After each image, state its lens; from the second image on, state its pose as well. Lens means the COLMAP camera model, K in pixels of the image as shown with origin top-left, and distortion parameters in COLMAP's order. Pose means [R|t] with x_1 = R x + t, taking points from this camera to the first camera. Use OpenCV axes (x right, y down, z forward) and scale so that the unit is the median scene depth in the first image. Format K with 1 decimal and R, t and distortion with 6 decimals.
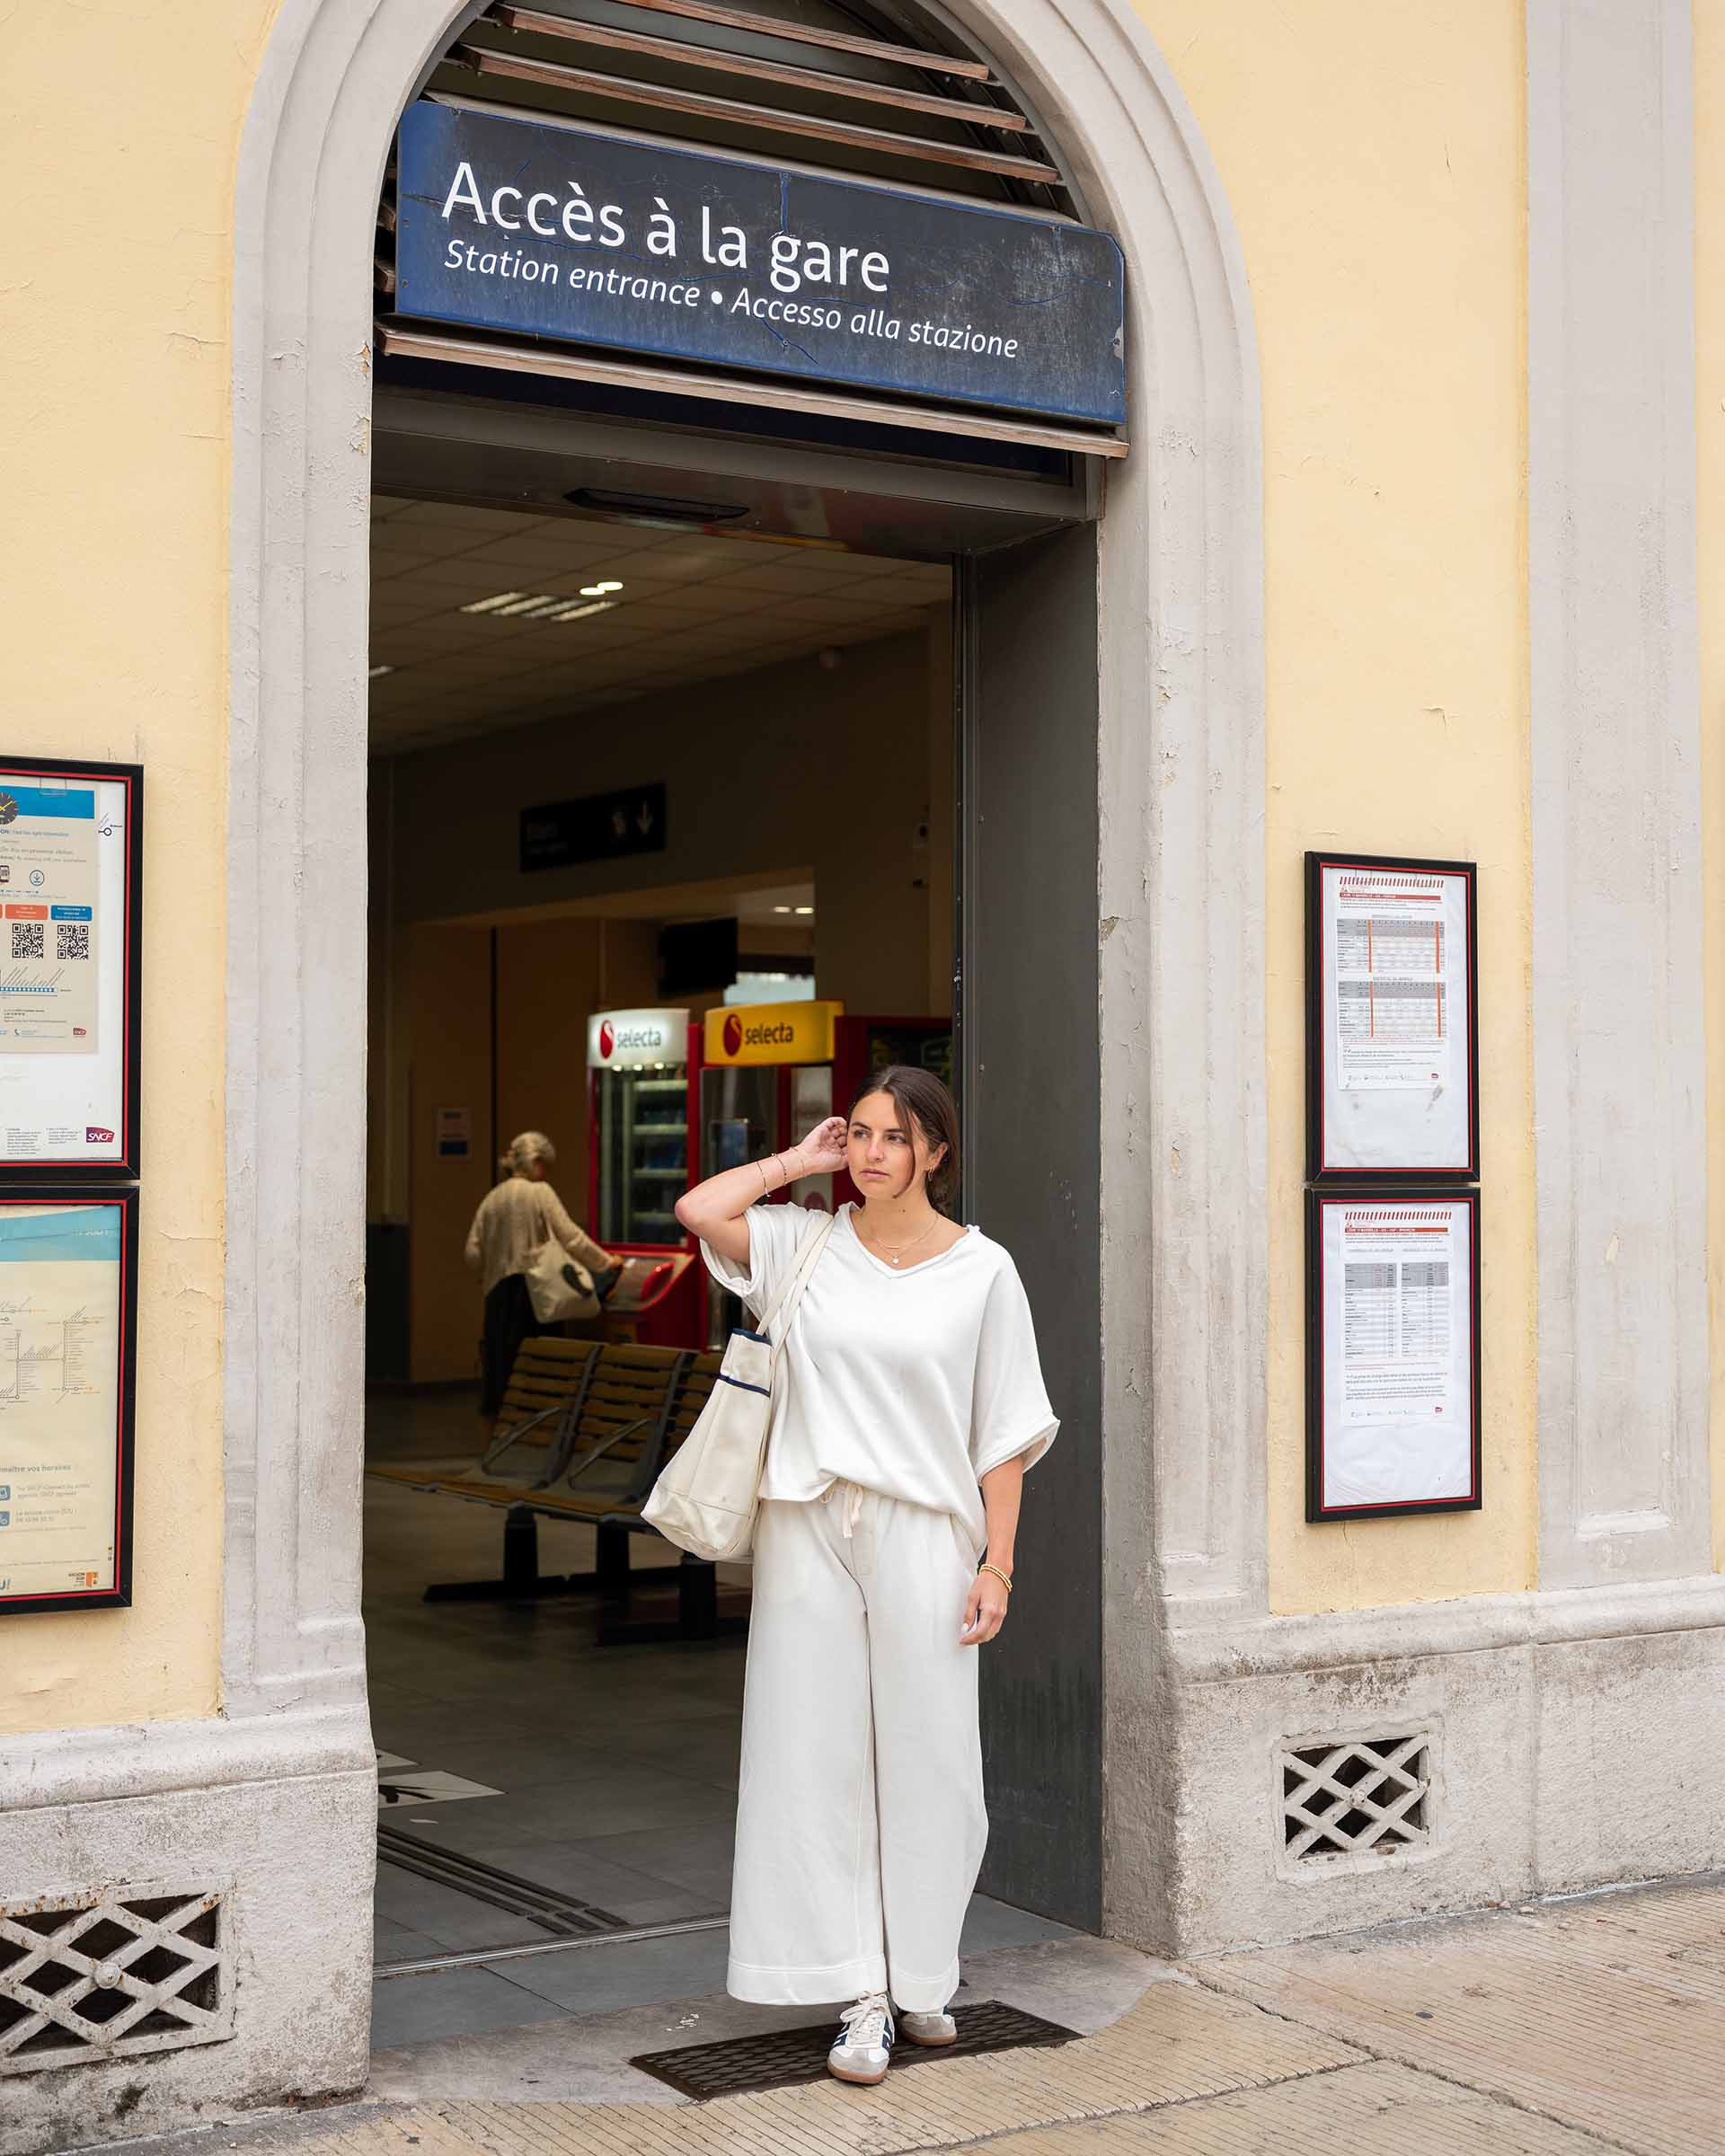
lens RADIAL K [[3307.1, 0, 862.5], [0, 3307.1, 1078.0], [0, 0, 1]] dist [0.009436, 0.007463]
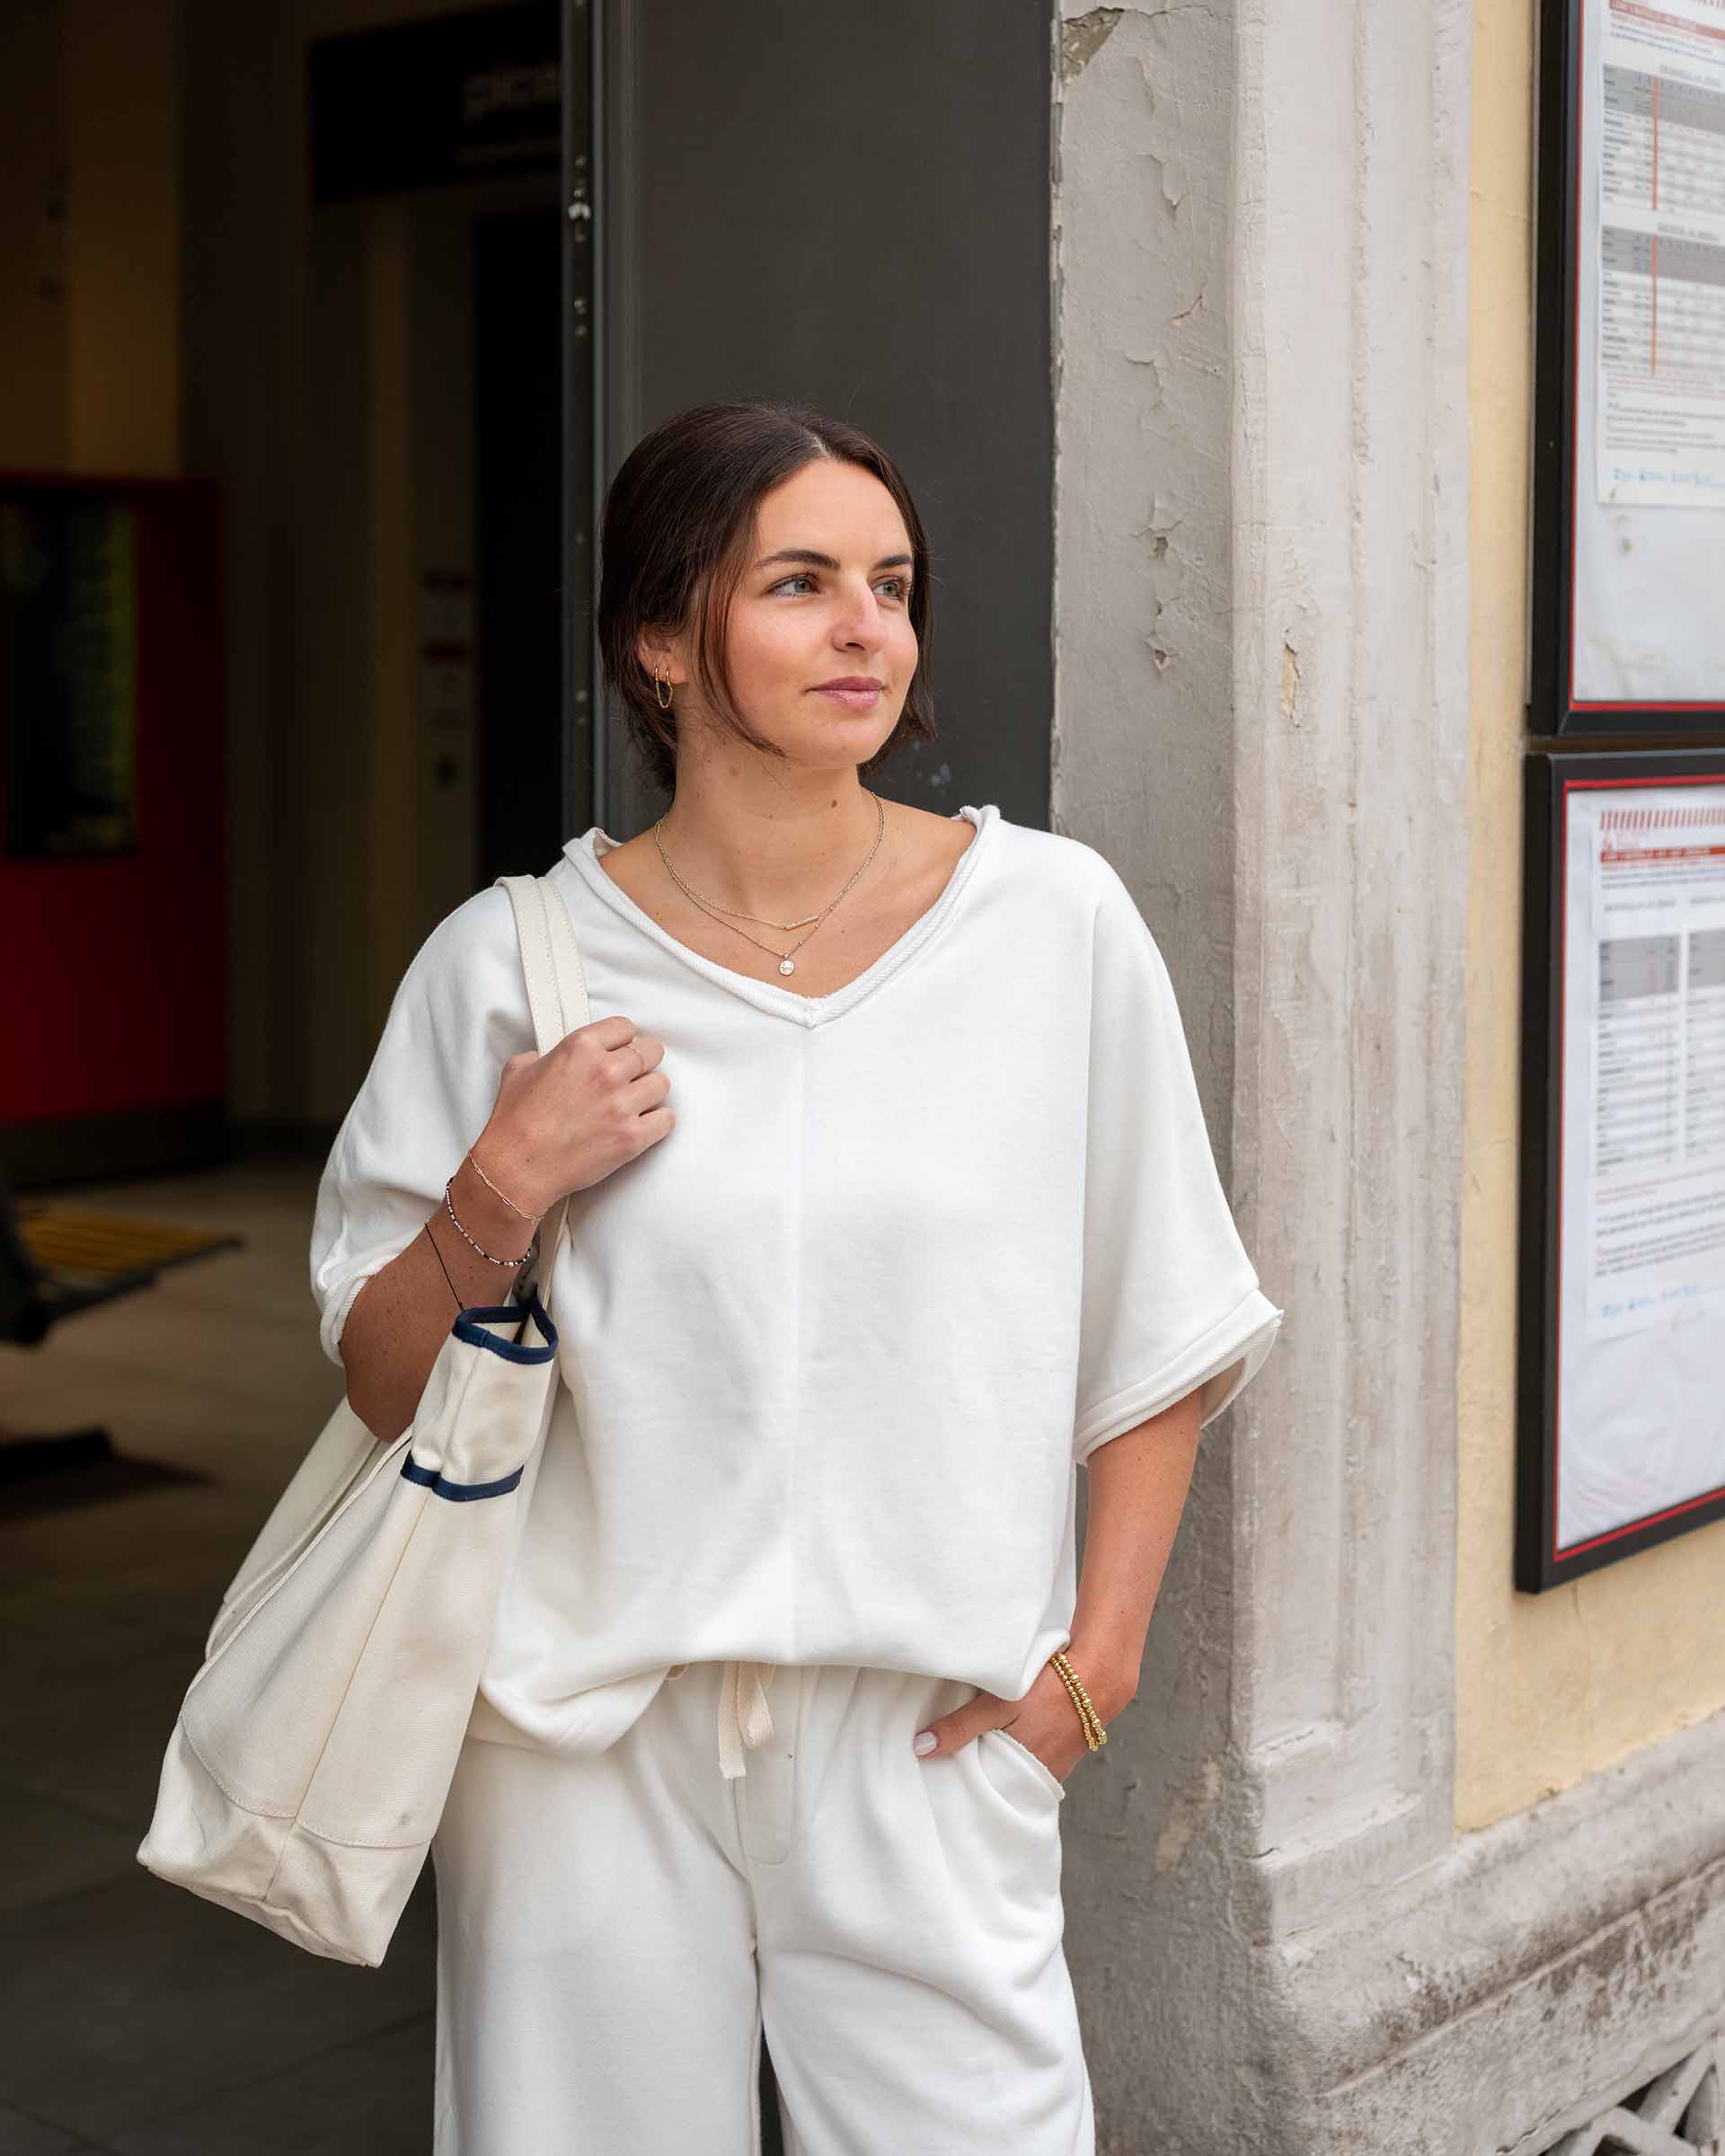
lens RADIAL K [[3397.5, 0, 864.2], [0, 3397.5, 904.4], [0, 0, 1]] dist [-0.012256, 0.064130]
pose [[0.959723, -0.014061, 0.280598, -0.055892], [-0.011526, 0.995935, 0.089331, 0.016463], [-0.280713, -0.088967, 0.955659, 0.647596]]
